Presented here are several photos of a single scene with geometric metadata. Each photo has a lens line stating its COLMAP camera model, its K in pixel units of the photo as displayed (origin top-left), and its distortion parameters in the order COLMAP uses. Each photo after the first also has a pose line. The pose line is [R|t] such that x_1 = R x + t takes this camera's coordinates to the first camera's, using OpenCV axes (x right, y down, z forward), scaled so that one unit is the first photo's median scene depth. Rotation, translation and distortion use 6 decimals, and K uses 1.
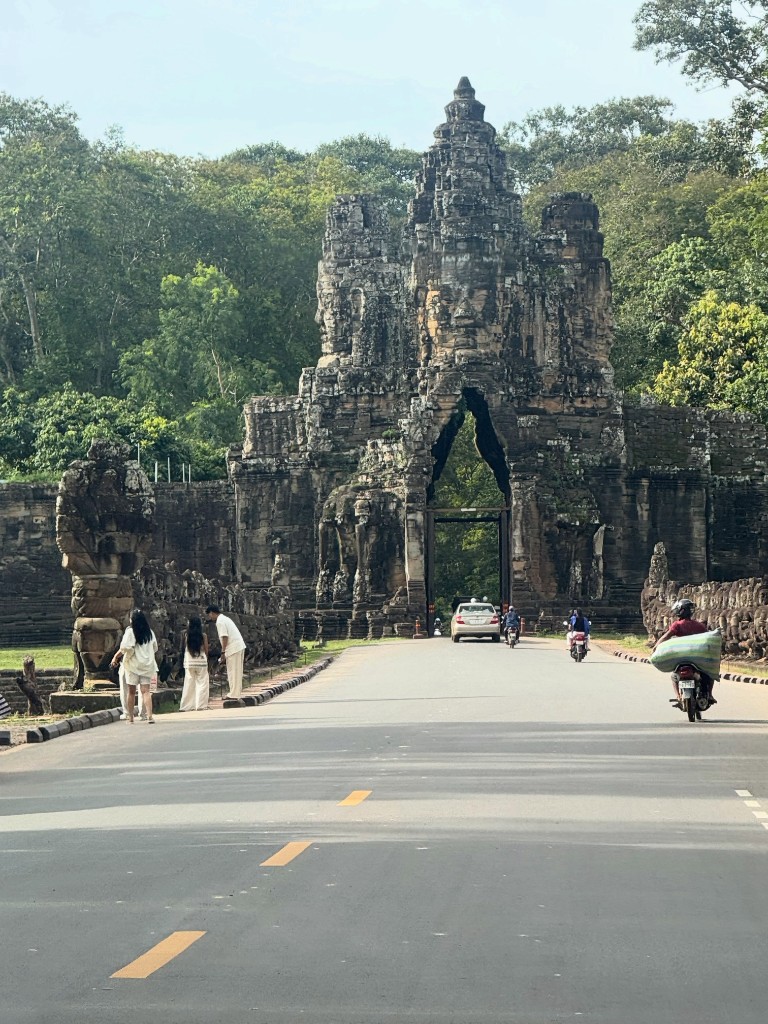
lens RADIAL K [[1840.8, 0, 383.8], [0, 1840.8, 515.8], [0, 0, 1]] dist [0.180901, 0.000000]
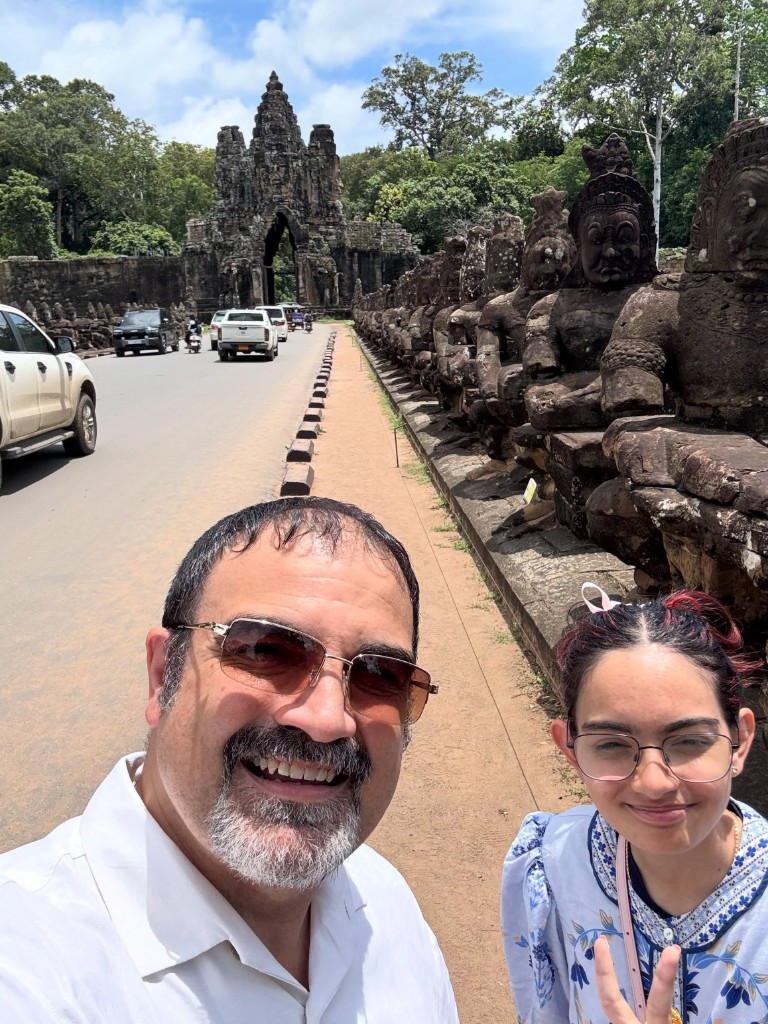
lens RADIAL K [[1840.8, 0, 386.2], [0, 1840.8, 512.6], [0, 0, 1]] dist [0.180901, 0.000000]
pose [[0.979709, -0.038213, 0.196746, -0.292281], [0.007558, 0.988002, 0.154259, -0.055347], [-0.200280, -0.149642, 0.968243, -1.315007]]
